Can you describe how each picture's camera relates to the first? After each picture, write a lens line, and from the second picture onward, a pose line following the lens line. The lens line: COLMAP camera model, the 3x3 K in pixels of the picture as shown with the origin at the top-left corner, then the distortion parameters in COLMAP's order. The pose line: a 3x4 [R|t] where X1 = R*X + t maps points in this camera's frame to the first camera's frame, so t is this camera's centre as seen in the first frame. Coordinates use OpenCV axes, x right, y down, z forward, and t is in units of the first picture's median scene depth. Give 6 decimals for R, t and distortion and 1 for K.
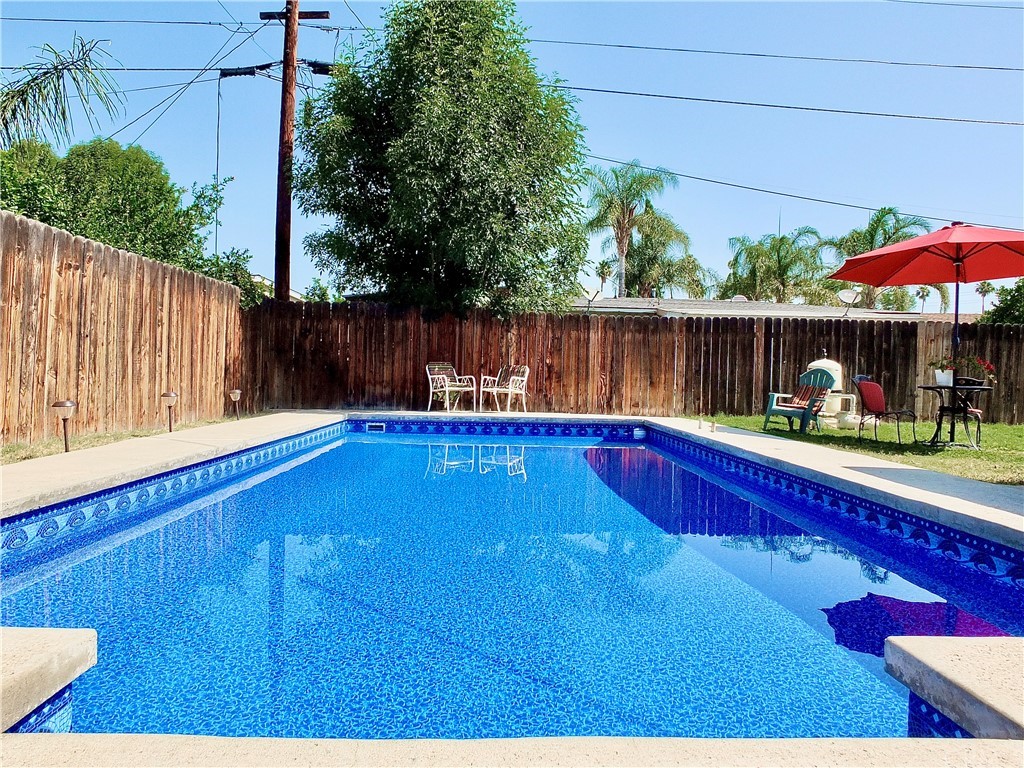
lens RADIAL K [[706.5, 0, 508.8], [0, 706.5, 376.0], [0, 0, 1]] dist [-0.002252, 0.003644]
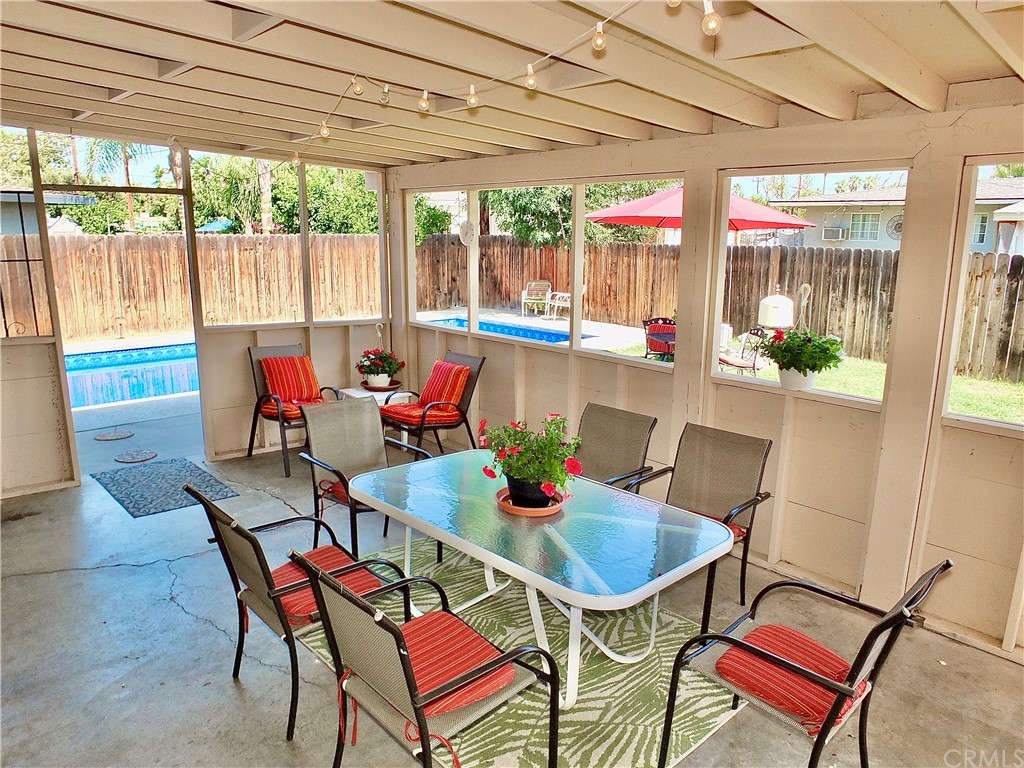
lens RADIAL K [[694.3, 0, 515.0], [0, 694.3, 386.2], [0, 0, 1]] dist [-0.033269, 0.001780]
pose [[0.657712, 0.149562, -0.738272, 0.873542], [0.003697, 0.979438, 0.201712, -0.087393], [0.753260, -0.135398, 0.643636, 0.074016]]
